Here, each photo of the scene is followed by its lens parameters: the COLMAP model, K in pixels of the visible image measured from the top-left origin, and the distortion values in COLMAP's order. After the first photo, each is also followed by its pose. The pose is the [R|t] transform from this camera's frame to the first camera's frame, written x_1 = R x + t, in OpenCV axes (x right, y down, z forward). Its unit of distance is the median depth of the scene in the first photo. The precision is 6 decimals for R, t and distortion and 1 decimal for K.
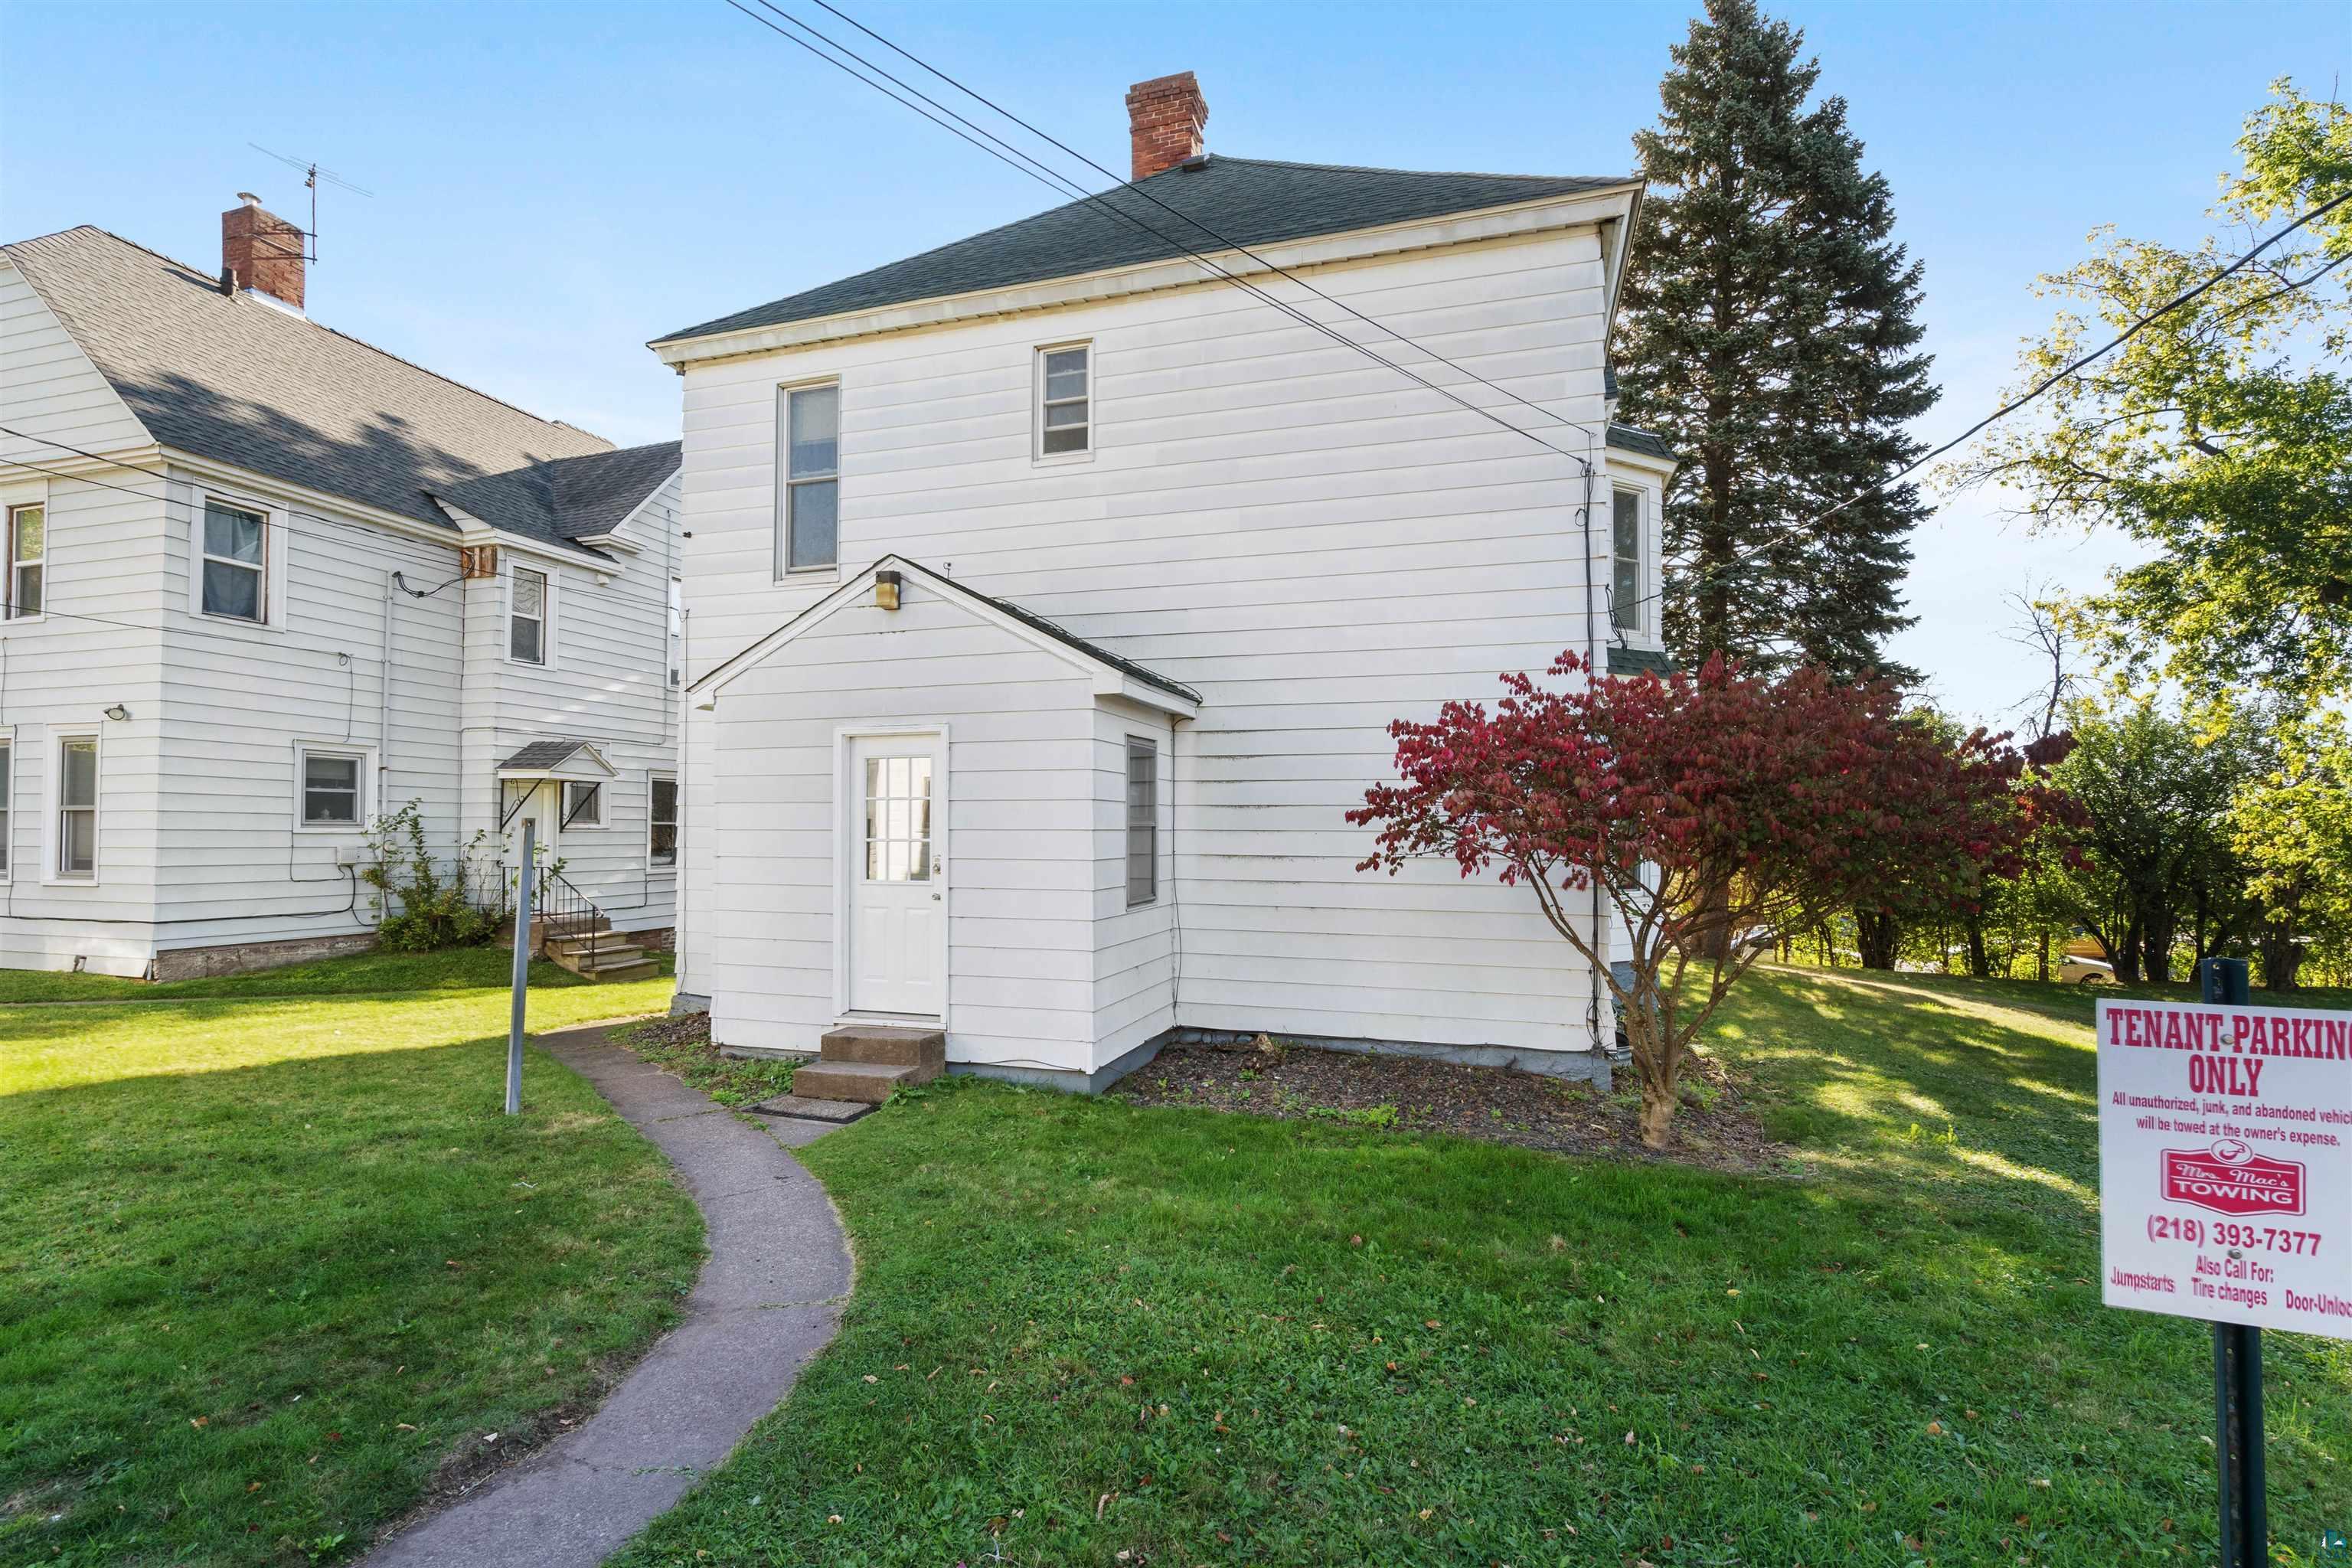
lens RADIAL K [[1083.4, 0, 1172.5], [0, 1083.4, 799.0], [0, 0, 1]] dist [-0.003303, 0.000716]
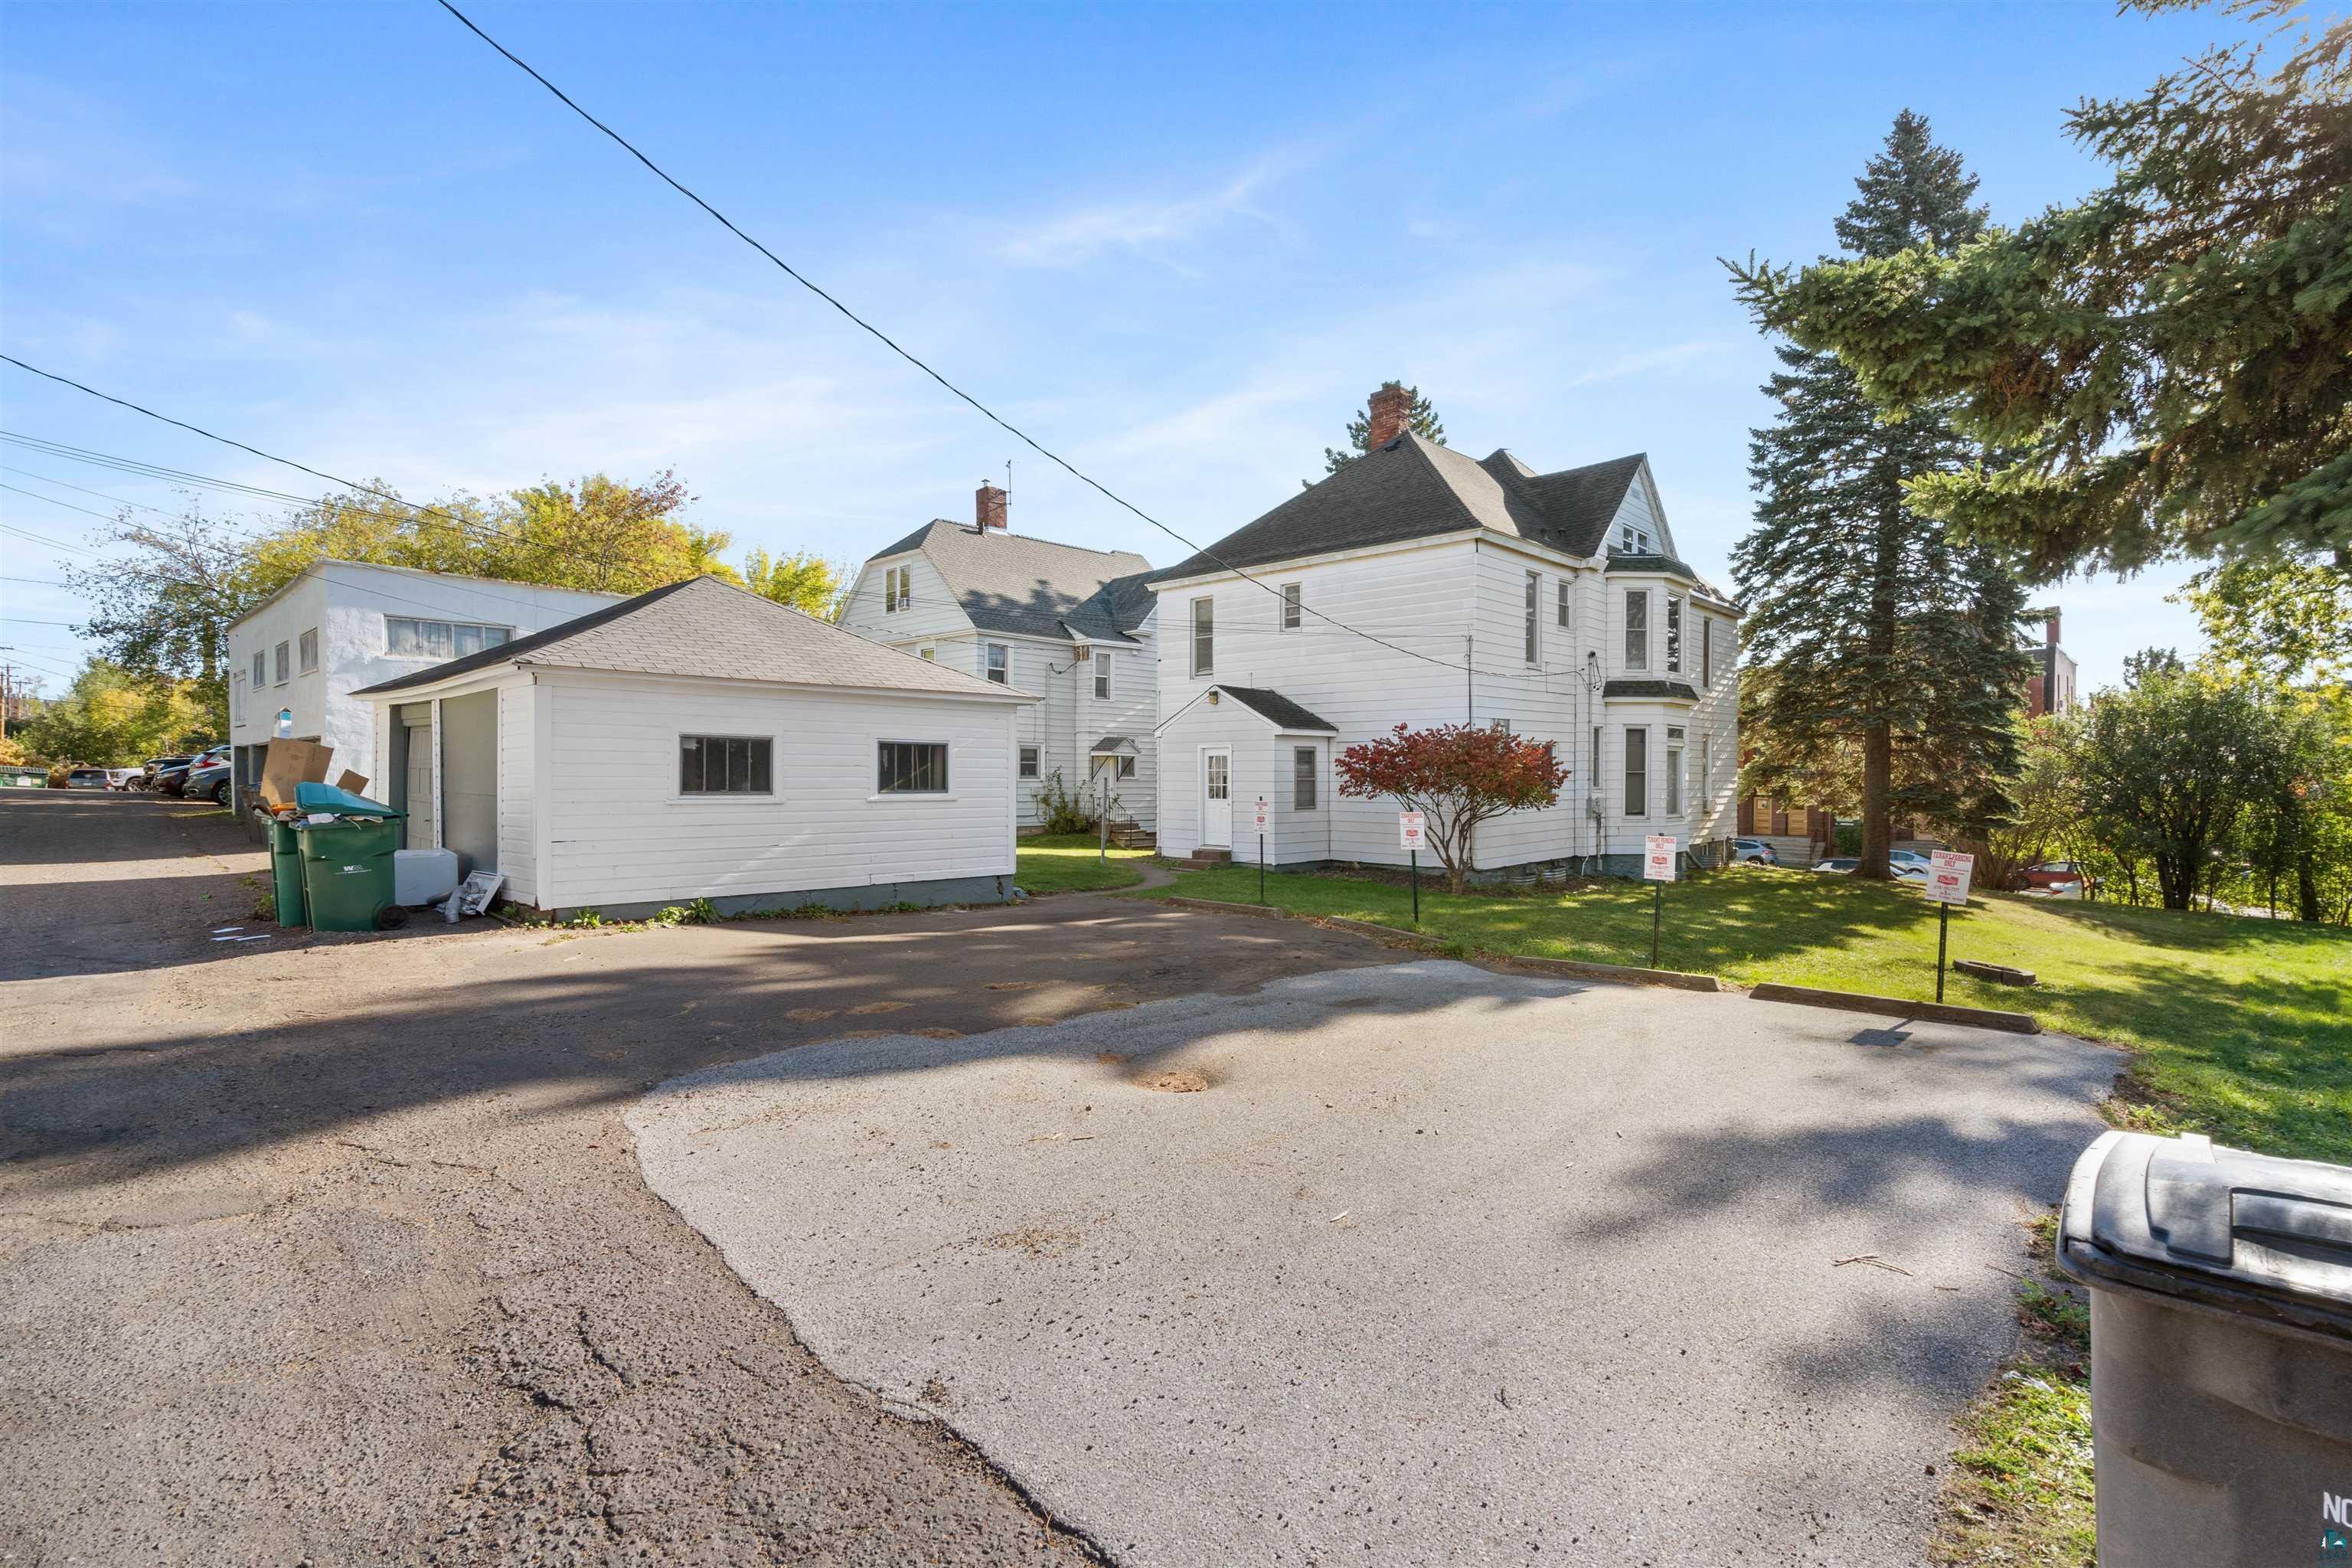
lens RADIAL K [[1083.4, 0, 1175.6], [0, 1083.4, 783.8], [0, 0, 1]] dist [-0.003303, 0.000716]
pose [[0.893782, 0.005195, -0.448472, 0.510622], [0.009162, 0.999513, 0.029837, -0.027976], [0.448408, -0.030776, 0.893299, -0.880785]]
